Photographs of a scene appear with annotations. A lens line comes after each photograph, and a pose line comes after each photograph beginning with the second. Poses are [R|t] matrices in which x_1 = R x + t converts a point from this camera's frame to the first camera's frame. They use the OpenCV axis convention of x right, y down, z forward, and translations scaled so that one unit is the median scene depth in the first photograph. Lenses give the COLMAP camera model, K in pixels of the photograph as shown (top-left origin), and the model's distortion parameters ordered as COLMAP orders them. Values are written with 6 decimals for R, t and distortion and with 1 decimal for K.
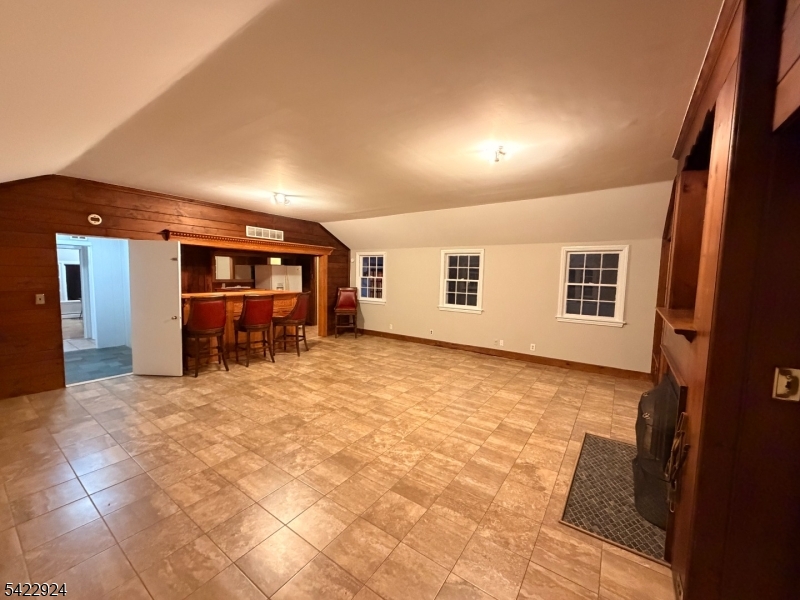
lens RADIAL K [[319.1, 0, 397.8], [0, 319.1, 306.2], [0, 0, 1]] dist [-0.000468, -0.000712]
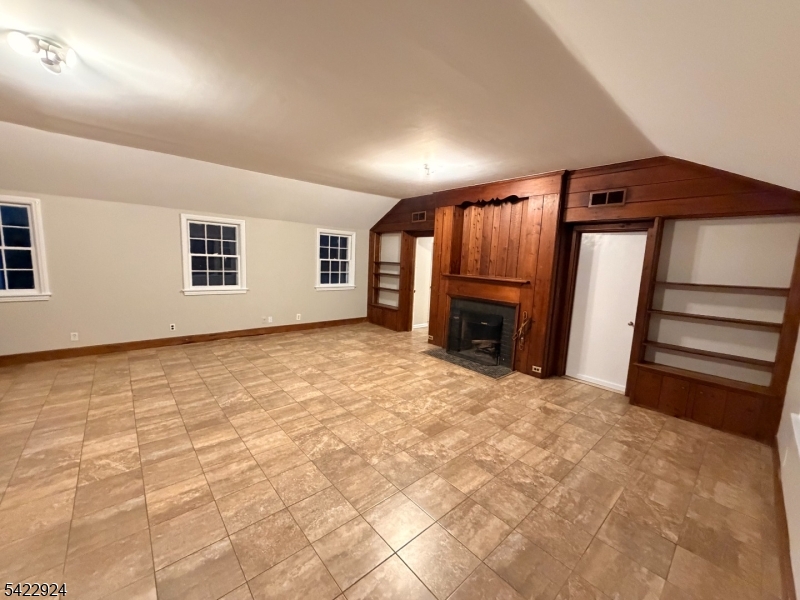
lens RADIAL K [[319.1, 0, 397.6], [0, 319.1, 295.6], [0, 0, 1]] dist [-0.000468, -0.000712]
pose [[0.232254, -0.124775, 0.964619, -0.770344], [0.057529, 0.991764, 0.114435, -0.071253], [-0.970952, 0.028916, 0.237520, 0.542108]]
